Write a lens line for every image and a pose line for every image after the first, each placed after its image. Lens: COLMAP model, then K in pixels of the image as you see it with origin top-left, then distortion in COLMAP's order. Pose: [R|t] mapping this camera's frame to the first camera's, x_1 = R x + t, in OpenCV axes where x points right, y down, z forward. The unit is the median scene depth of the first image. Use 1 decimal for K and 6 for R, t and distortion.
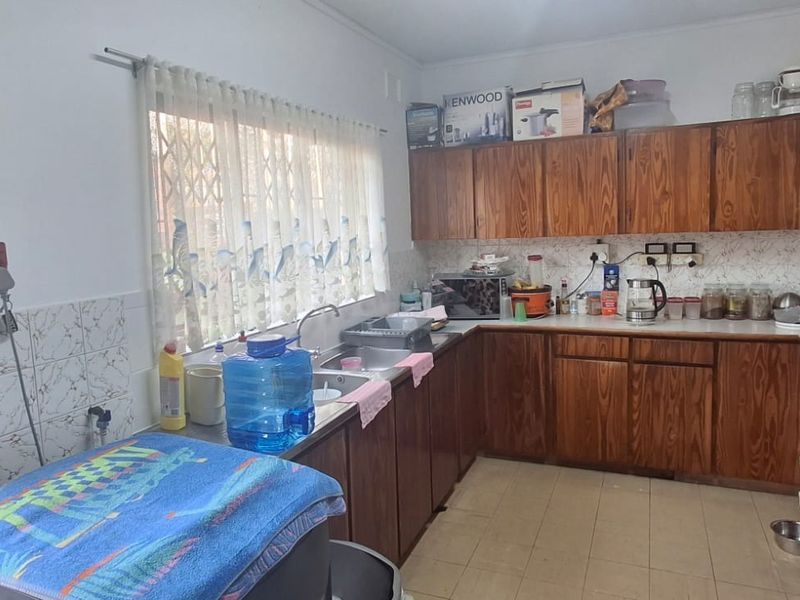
lens RADIAL K [[595.5, 0, 399.7], [0, 595.5, 283.3], [0, 0, 1]] dist [0.000199, 0.010680]
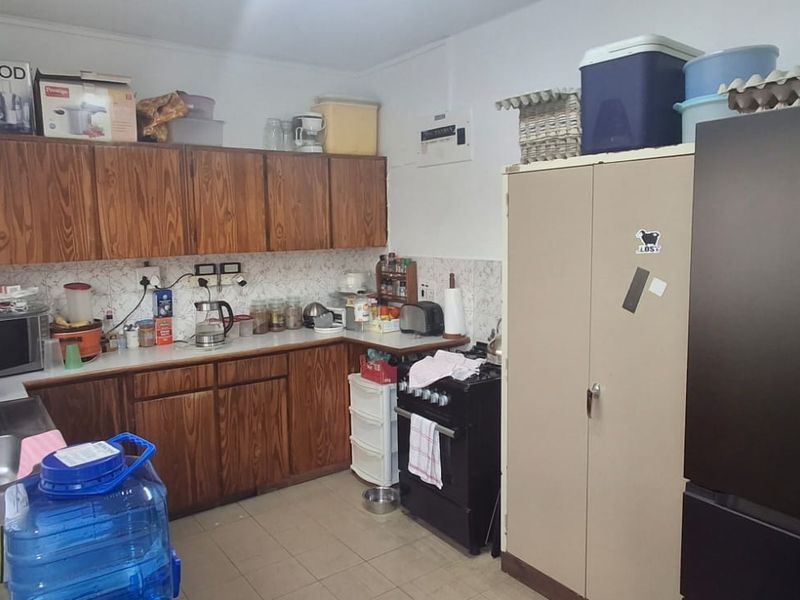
lens RADIAL K [[595.5, 0, 399.7], [0, 595.5, 283.3], [0, 0, 1]] dist [0.000199, 0.010680]
pose [[0.512199, -0.053656, 0.857189, -0.258492], [0.087017, 0.996153, 0.010359, -0.019071], [-0.854448, 0.069284, 0.514897, 0.236951]]
